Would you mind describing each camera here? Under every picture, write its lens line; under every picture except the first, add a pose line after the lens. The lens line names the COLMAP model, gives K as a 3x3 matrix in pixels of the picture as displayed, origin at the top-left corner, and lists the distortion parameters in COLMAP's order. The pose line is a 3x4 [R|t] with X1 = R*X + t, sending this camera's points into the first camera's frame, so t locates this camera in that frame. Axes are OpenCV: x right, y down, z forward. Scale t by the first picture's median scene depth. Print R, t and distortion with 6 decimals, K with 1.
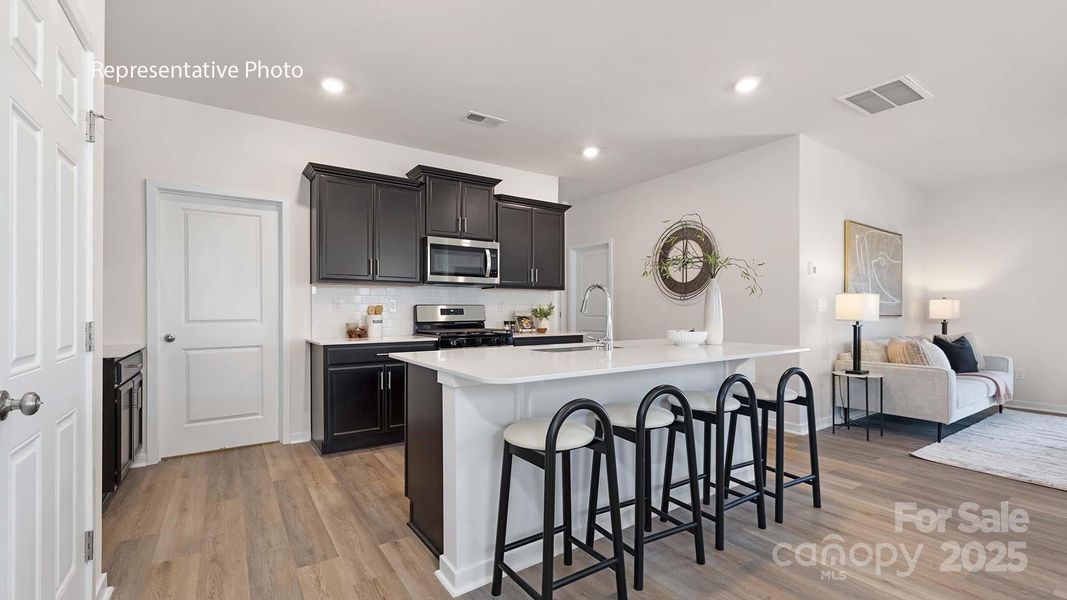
lens RADIAL K [[468.2, 0, 523.8], [0, 468.2, 306.8], [0, 0, 1]] dist [-0.002600, 0.000180]
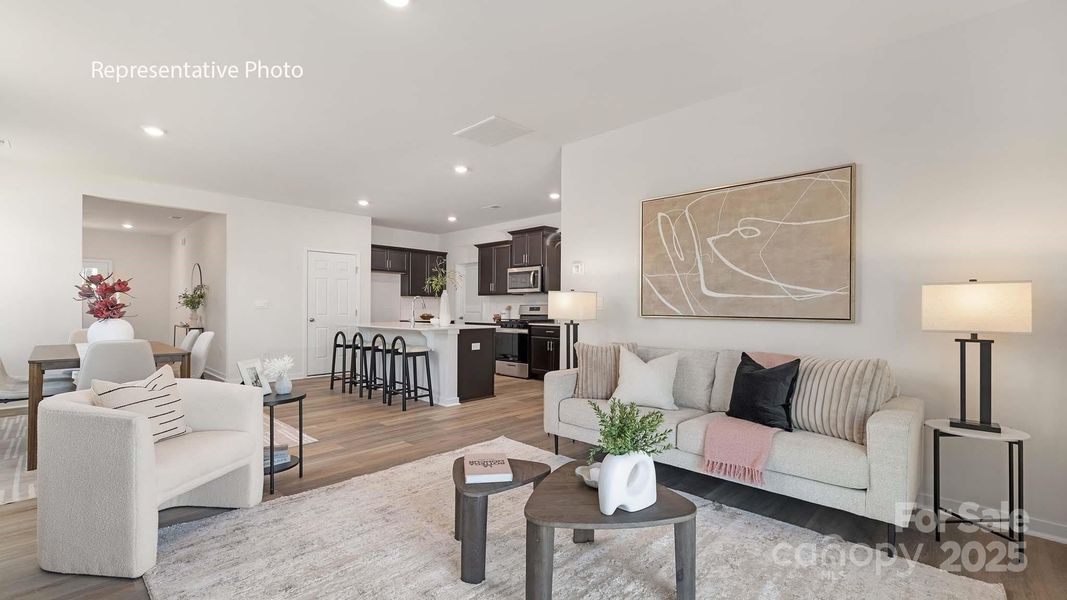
lens RADIAL K [[457.4, 0, 530.3], [0, 457.4, 308.2], [0, 0, 1]] dist [0.010011, 0.000030]
pose [[0.193104, 0.001384, -0.981177, 1.609118], [0.007381, 0.999969, 0.002864, 0.003445], [0.981150, -0.007795, 0.193088, 0.719032]]
